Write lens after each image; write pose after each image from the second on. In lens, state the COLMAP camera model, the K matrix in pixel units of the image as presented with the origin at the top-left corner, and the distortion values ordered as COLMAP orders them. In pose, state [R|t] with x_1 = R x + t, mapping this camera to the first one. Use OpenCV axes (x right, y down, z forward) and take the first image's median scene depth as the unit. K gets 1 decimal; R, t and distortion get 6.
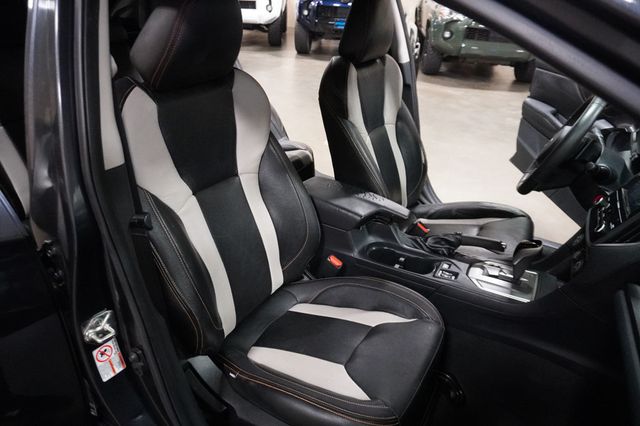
lens RADIAL K [[435.6, 0, 320.0], [0, 435.6, 213.0], [0, 0, 1]] dist [-0.071612, 0.067182]
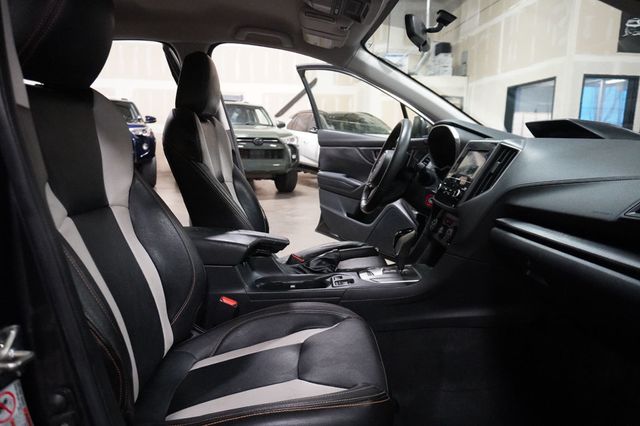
lens RADIAL K [[435.6, 0, 320.0], [0, 435.6, 213.0], [0, 0, 1]] dist [-0.071612, 0.067182]
pose [[0.839517, -0.109683, 0.532147, -0.257683], [0.276390, 0.929433, -0.244465, 0.209626], [-0.467781, 0.352312, 0.810590, 0.139582]]
